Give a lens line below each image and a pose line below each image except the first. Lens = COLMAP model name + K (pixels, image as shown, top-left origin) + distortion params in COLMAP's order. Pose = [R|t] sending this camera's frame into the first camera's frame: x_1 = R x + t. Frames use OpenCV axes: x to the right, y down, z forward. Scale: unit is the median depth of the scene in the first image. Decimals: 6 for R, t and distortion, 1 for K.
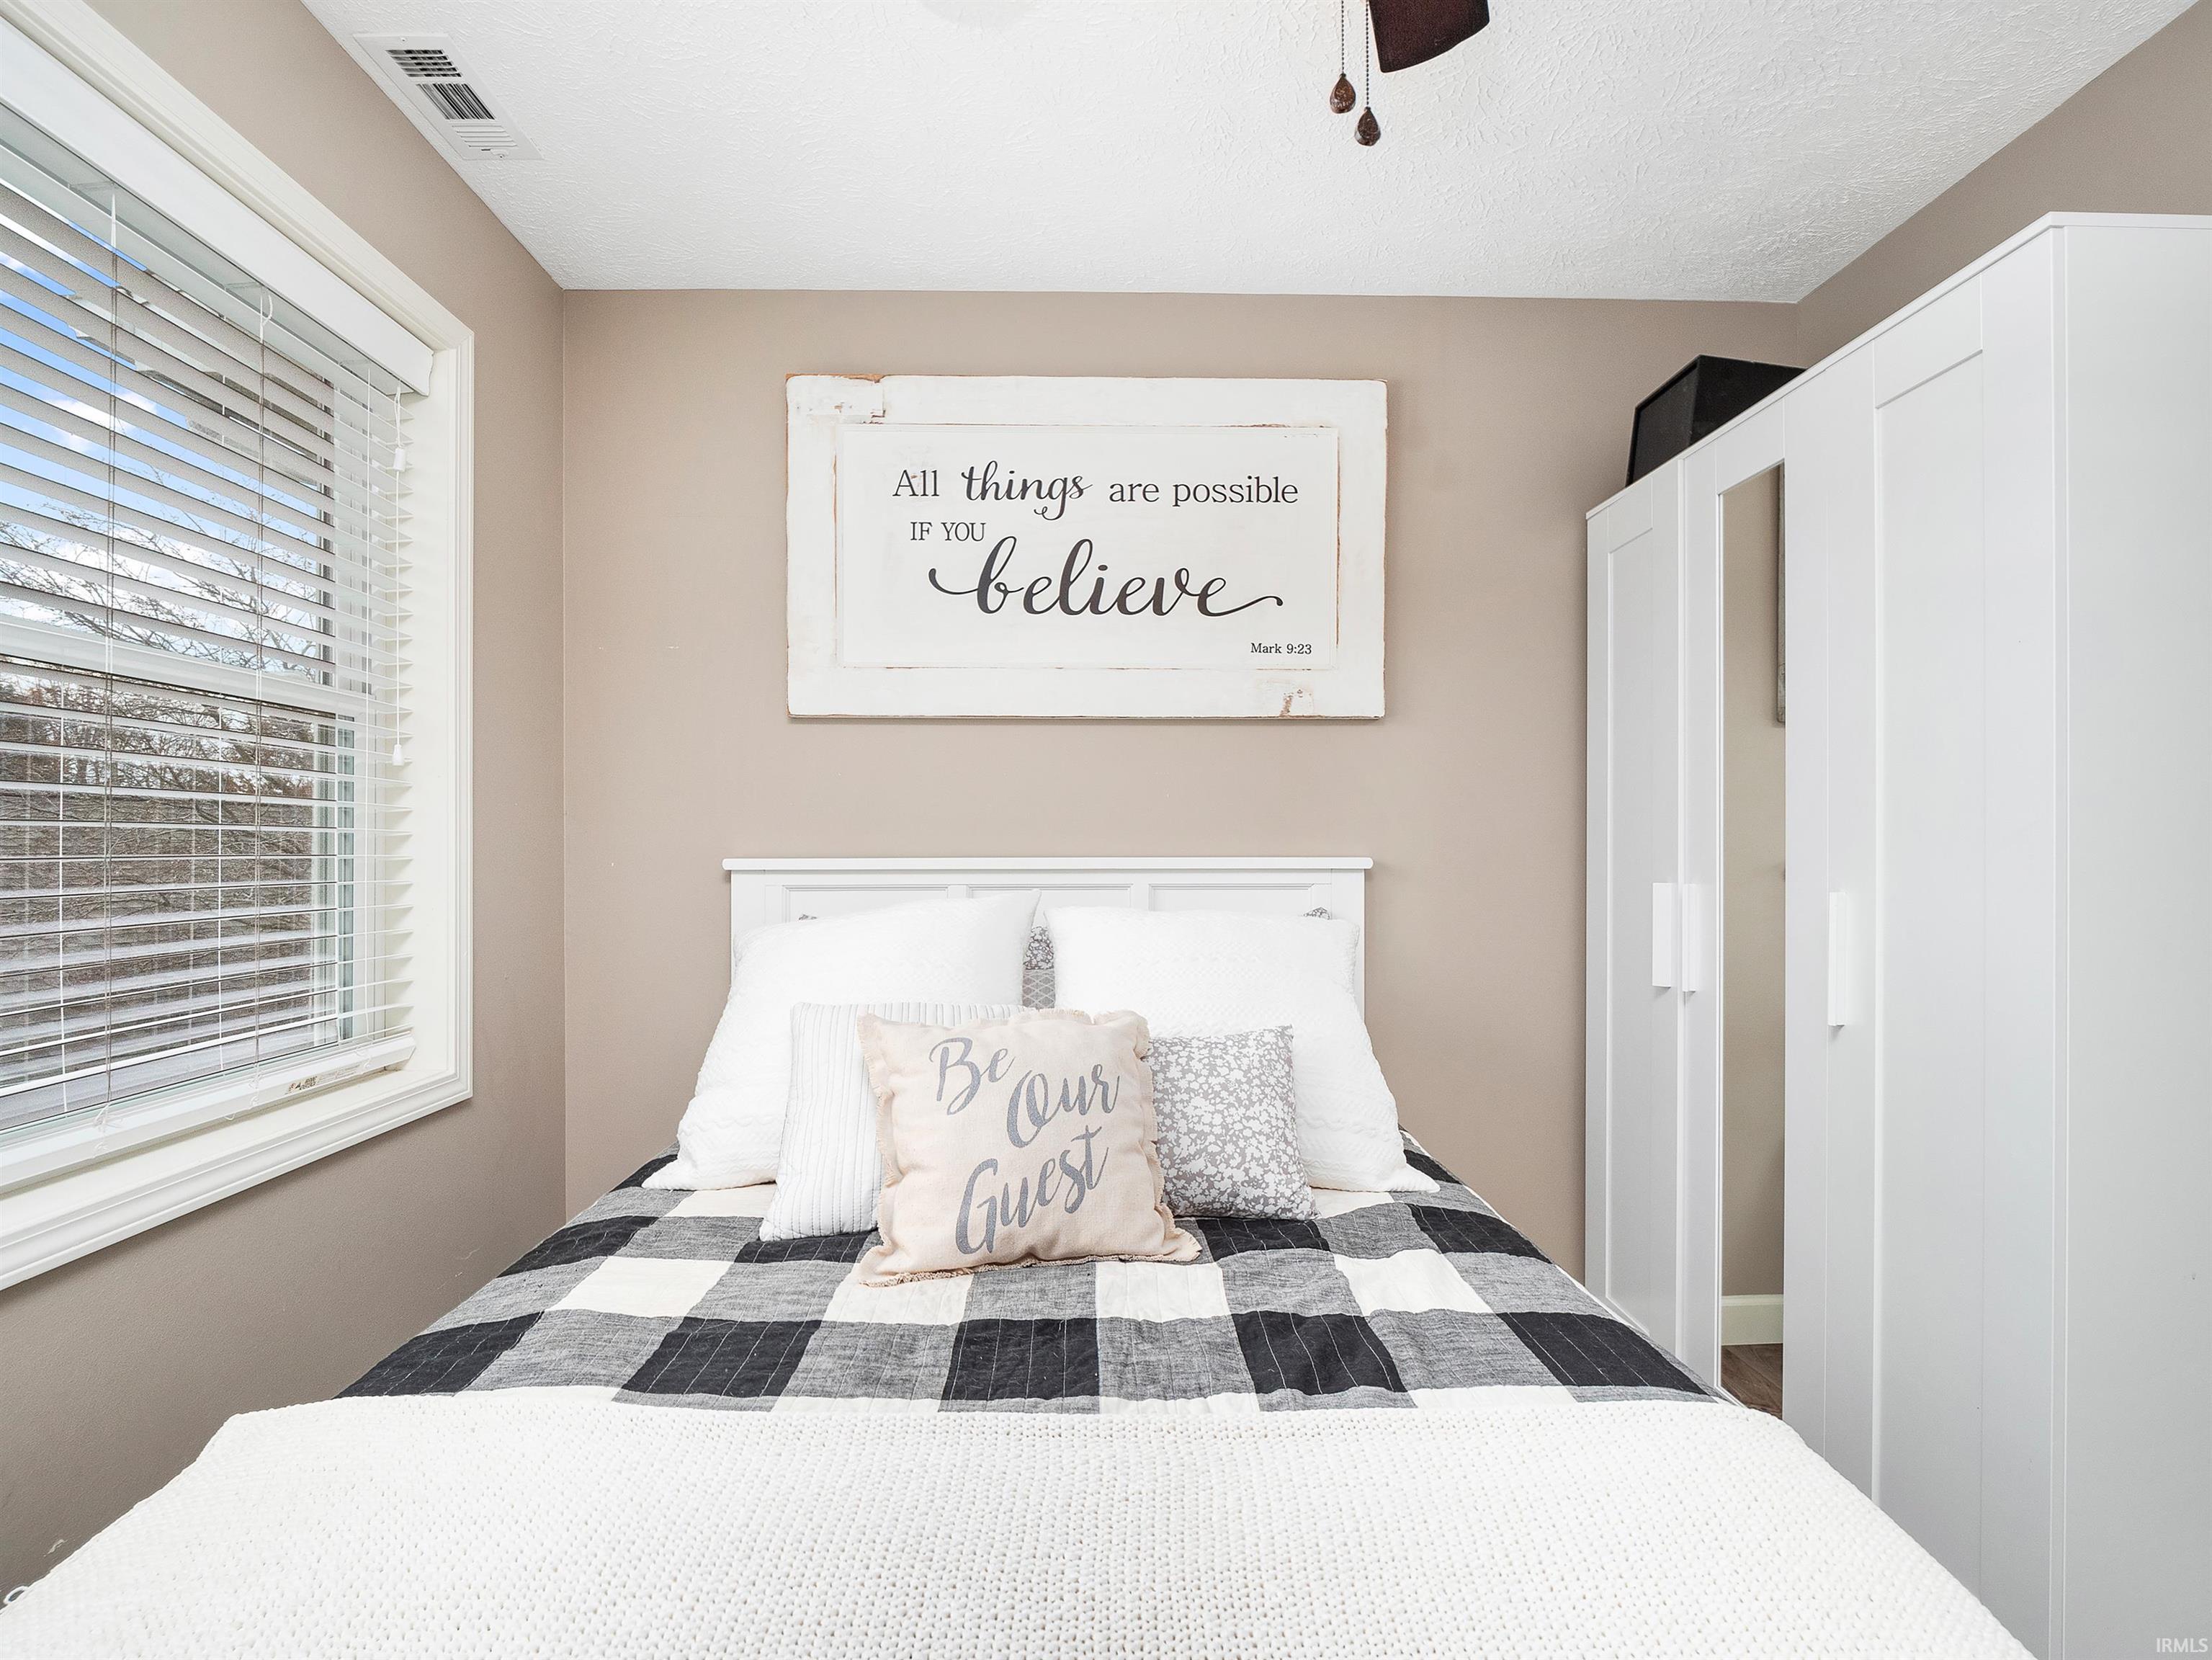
lens RADIAL K [[1071.4, 0, 1109.6], [0, 1071.4, 849.8], [0, 0, 1]] dist [-0.000848, -0.000293]
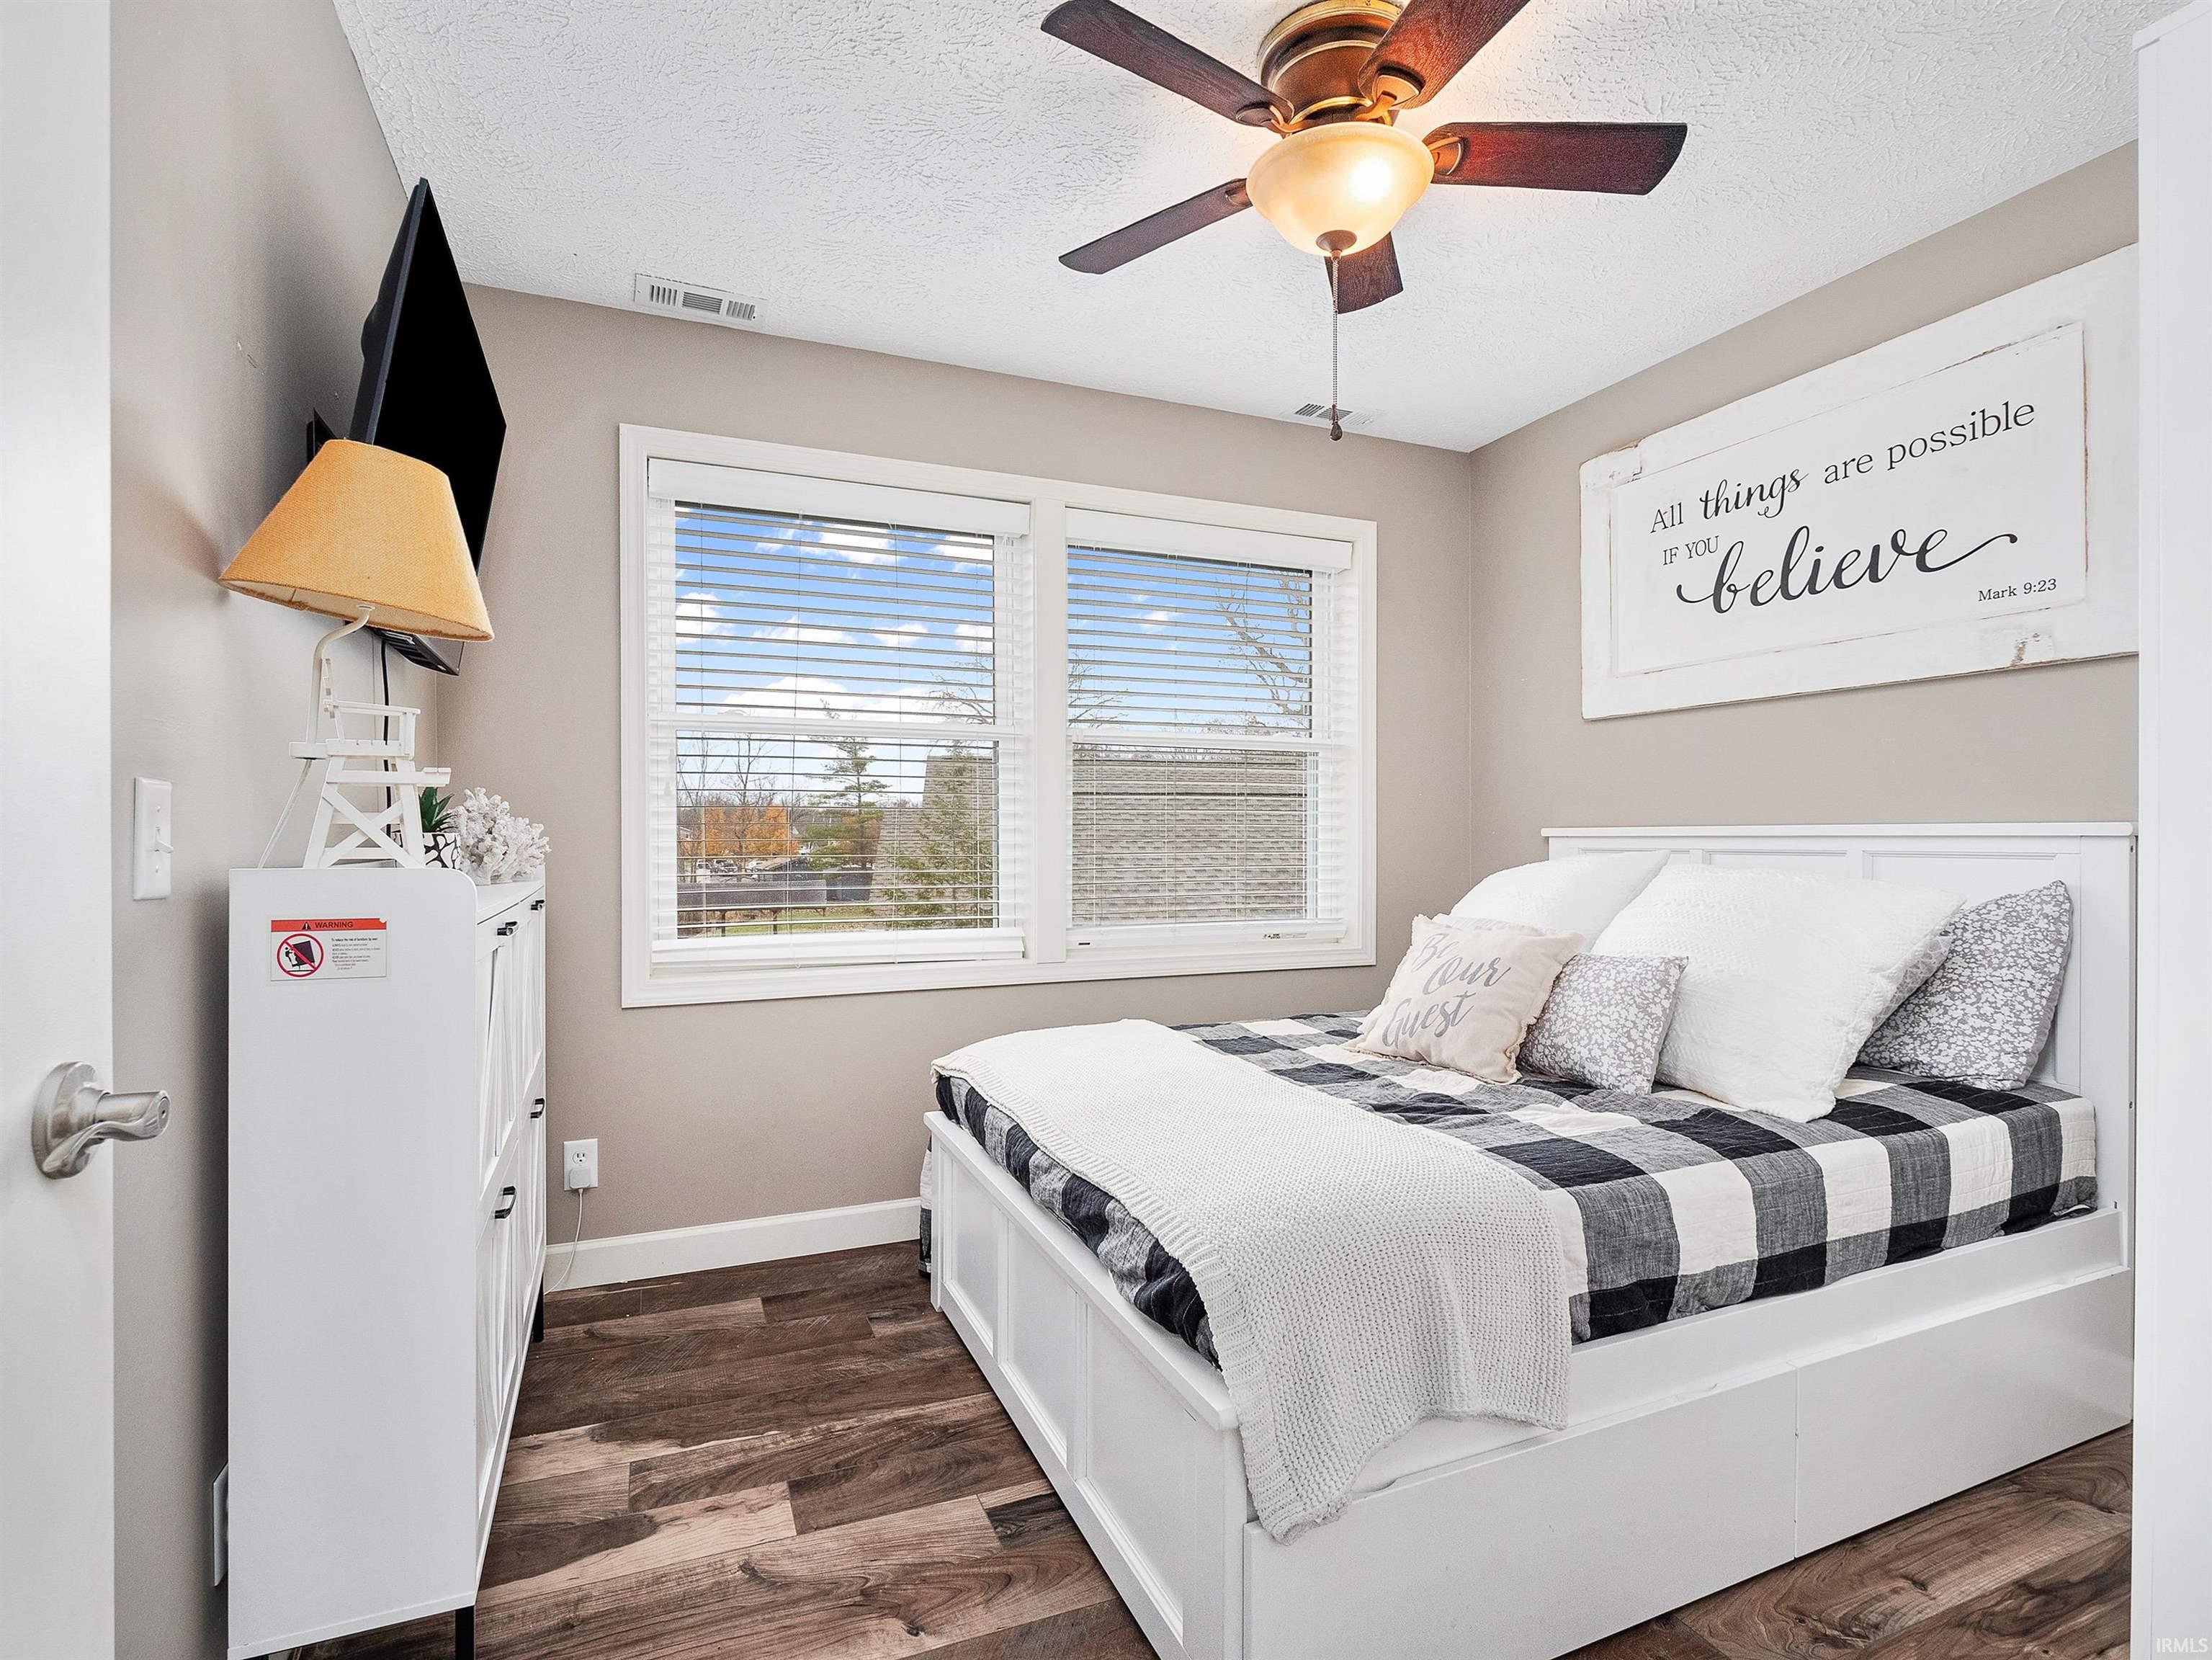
lens RADIAL K [[1116.5, 0, 1107.7], [0, 1116.5, 834.9], [0, 0, 1]] dist [-0.004813, -0.002762]
pose [[0.363413, -0.001582, -0.931627, 0.759283], [0.000187, 0.999999, -0.001625, 0.018805], [0.931628, 0.000417, 0.363413, -0.047845]]
